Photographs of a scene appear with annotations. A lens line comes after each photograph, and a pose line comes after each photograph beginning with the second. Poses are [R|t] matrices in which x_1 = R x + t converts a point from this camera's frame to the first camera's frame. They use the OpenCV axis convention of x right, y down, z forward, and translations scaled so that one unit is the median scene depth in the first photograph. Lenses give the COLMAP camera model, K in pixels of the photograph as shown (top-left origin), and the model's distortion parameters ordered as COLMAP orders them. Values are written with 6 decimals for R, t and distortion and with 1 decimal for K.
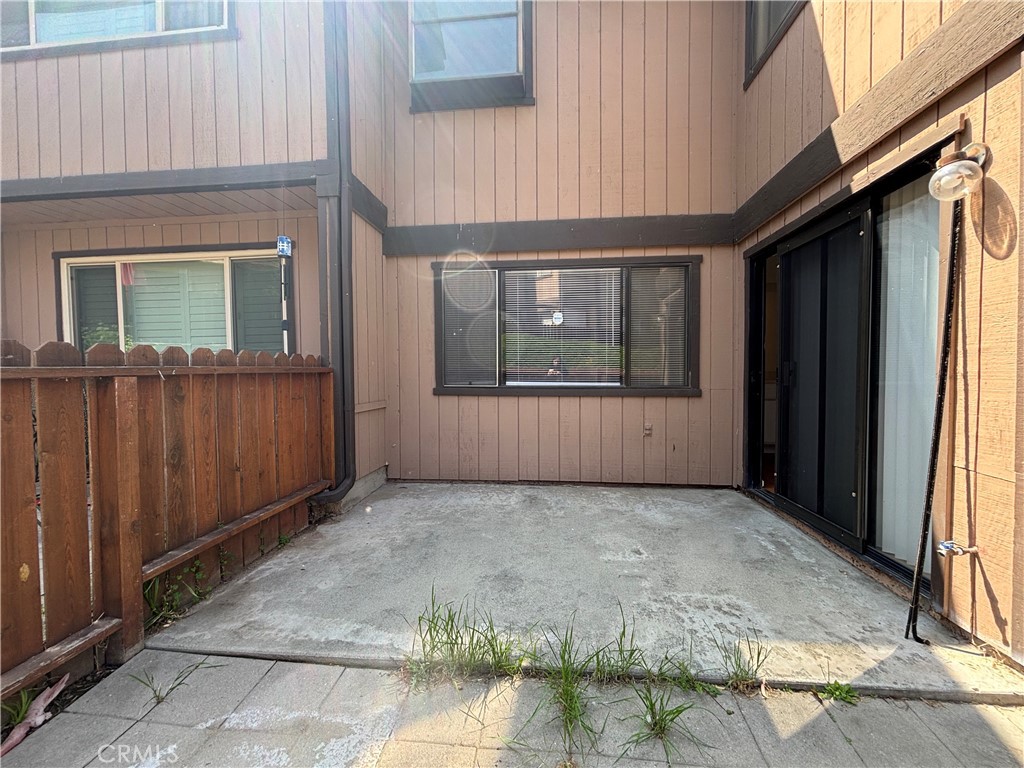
lens RADIAL K [[408.9, 0, 510.6], [0, 408.9, 381.1], [0, 0, 1]] dist [-0.002623, 0.000165]
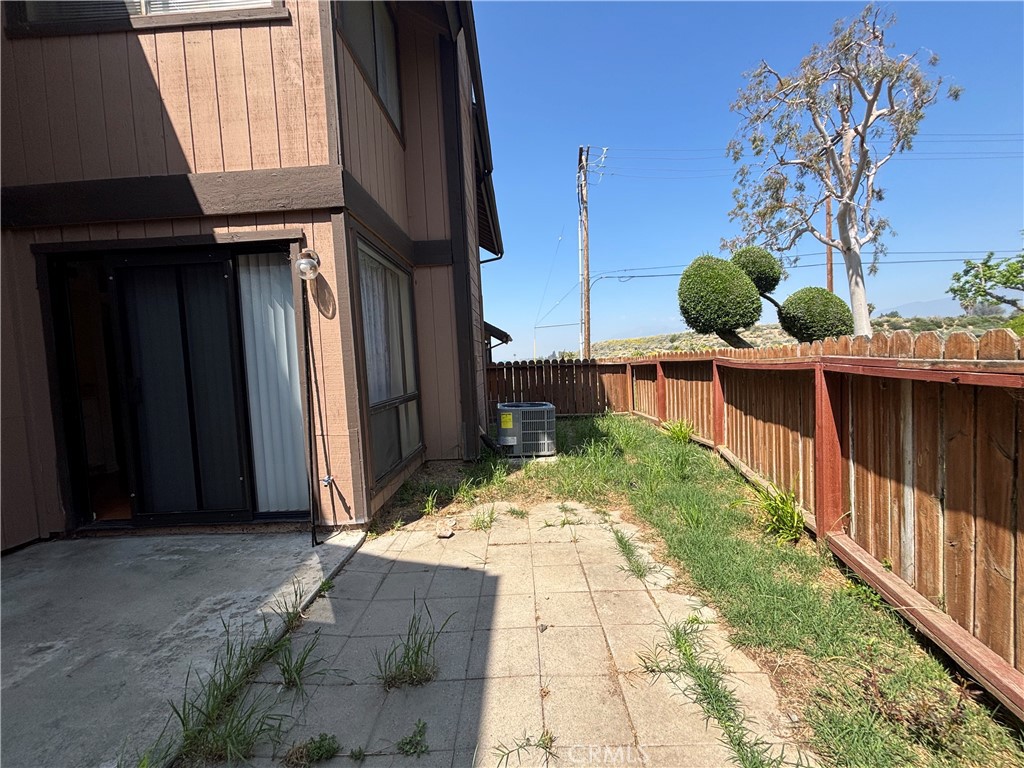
lens RADIAL K [[408.9, 0, 510.5], [0, 408.9, 381.1], [0, 0, 1]] dist [-0.002623, 0.000165]
pose [[-0.078490, -0.040730, 0.996083, -0.503153], [0.070619, 0.996428, 0.046308, -0.029776], [-0.994411, 0.073977, -0.075333, 0.226553]]
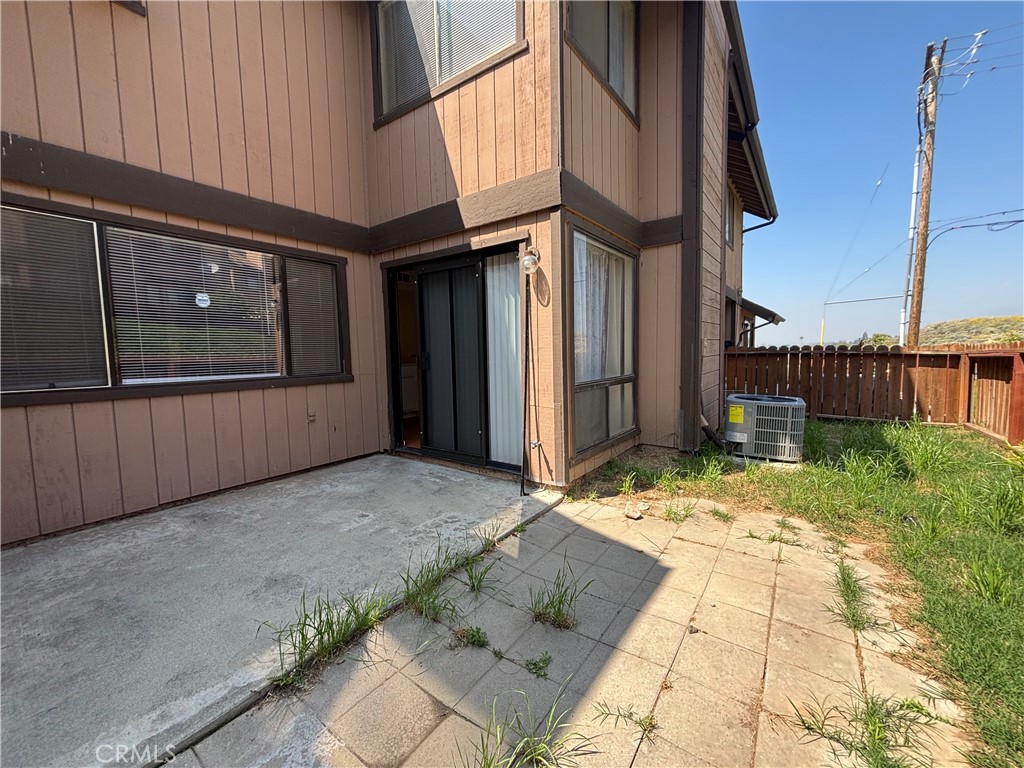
lens RADIAL K [[408.9, 0, 513.5], [0, 408.9, 379.9], [0, 0, 1]] dist [-0.002623, 0.000165]
pose [[0.500017, -0.067363, 0.863391, -0.523114], [0.035665, 0.997726, 0.057189, -0.027049], [-0.865281, 0.002197, 0.501283, 0.040339]]
